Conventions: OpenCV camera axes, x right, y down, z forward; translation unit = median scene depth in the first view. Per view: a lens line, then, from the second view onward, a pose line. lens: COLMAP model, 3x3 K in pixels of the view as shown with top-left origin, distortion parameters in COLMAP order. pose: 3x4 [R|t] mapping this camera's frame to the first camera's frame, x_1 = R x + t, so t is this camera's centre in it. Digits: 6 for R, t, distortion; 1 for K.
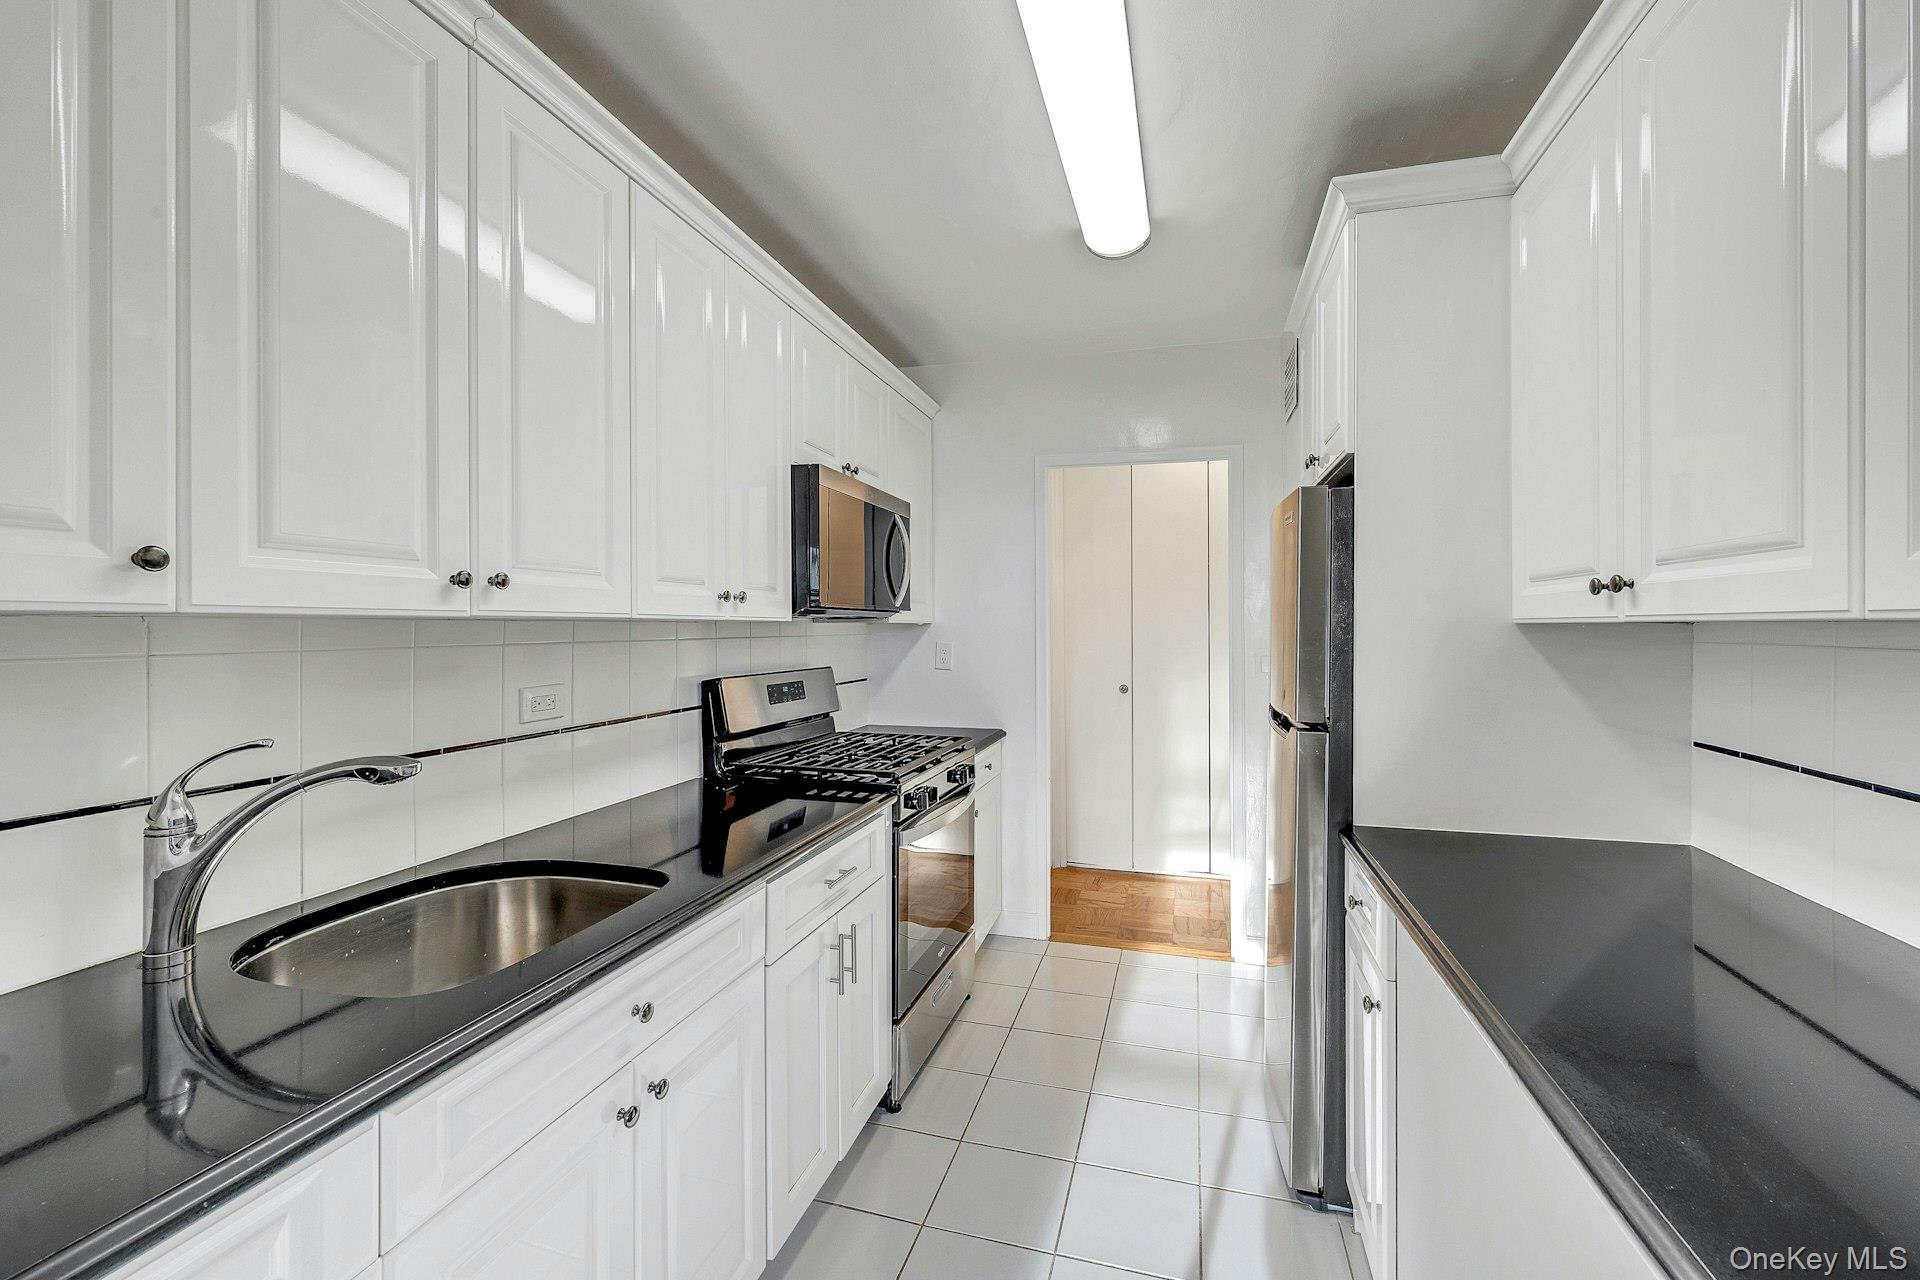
lens RADIAL K [[790.2, 0, 939.7], [0, 790.2, 637.0], [0, 0, 1]] dist [-0.002588, -0.000150]
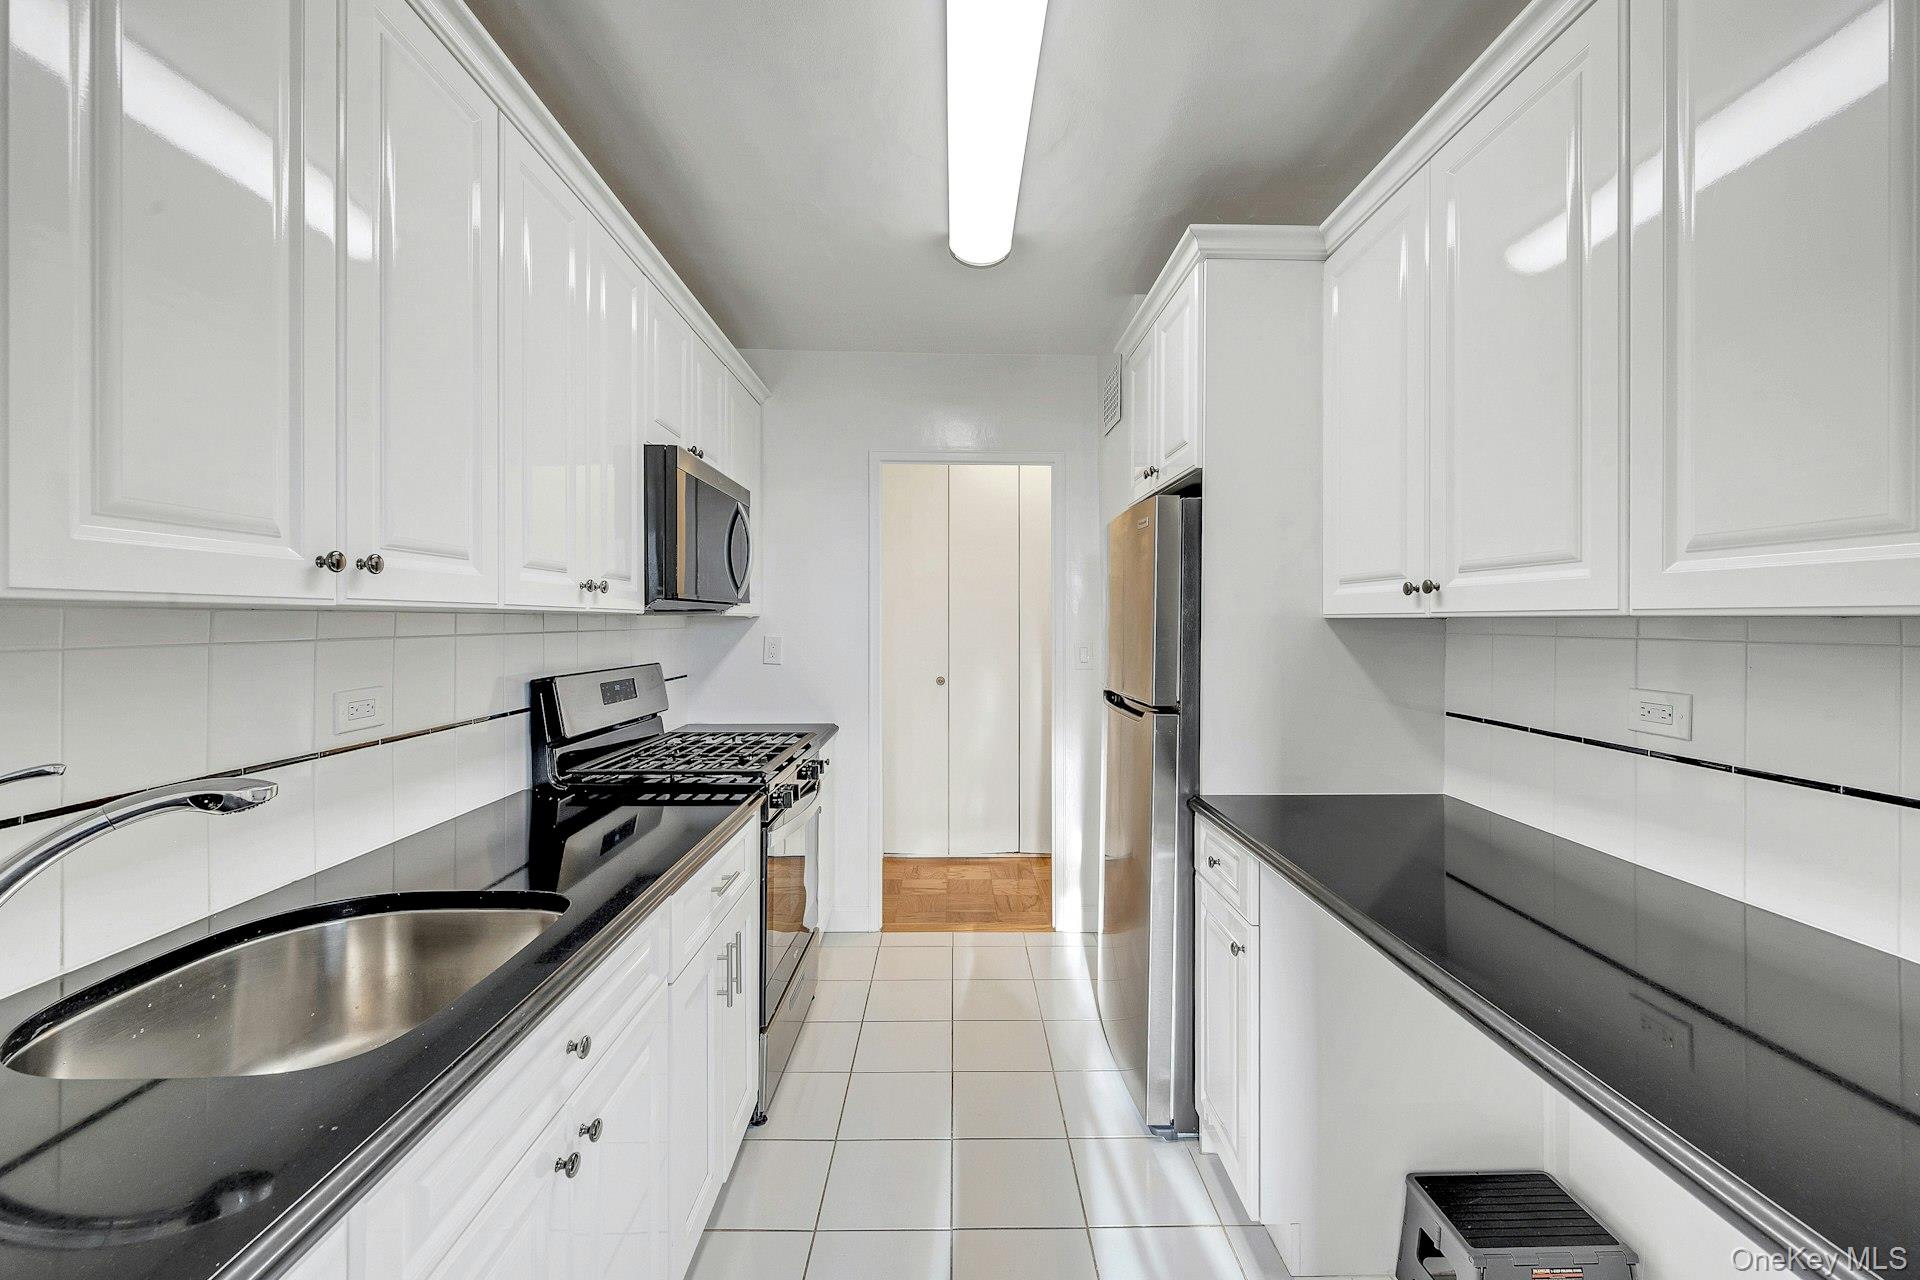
lens RADIAL K [[790.2, 0, 967.7], [0, 790.2, 630.6], [0, 0, 1]] dist [-0.002588, -0.000150]
pose [[0.957262, -0.001557, 0.289219, -0.129244], [0.001784, 0.999998, -0.000521, 0.001166], [-0.289218, 0.001015, 0.957263, 0.007277]]
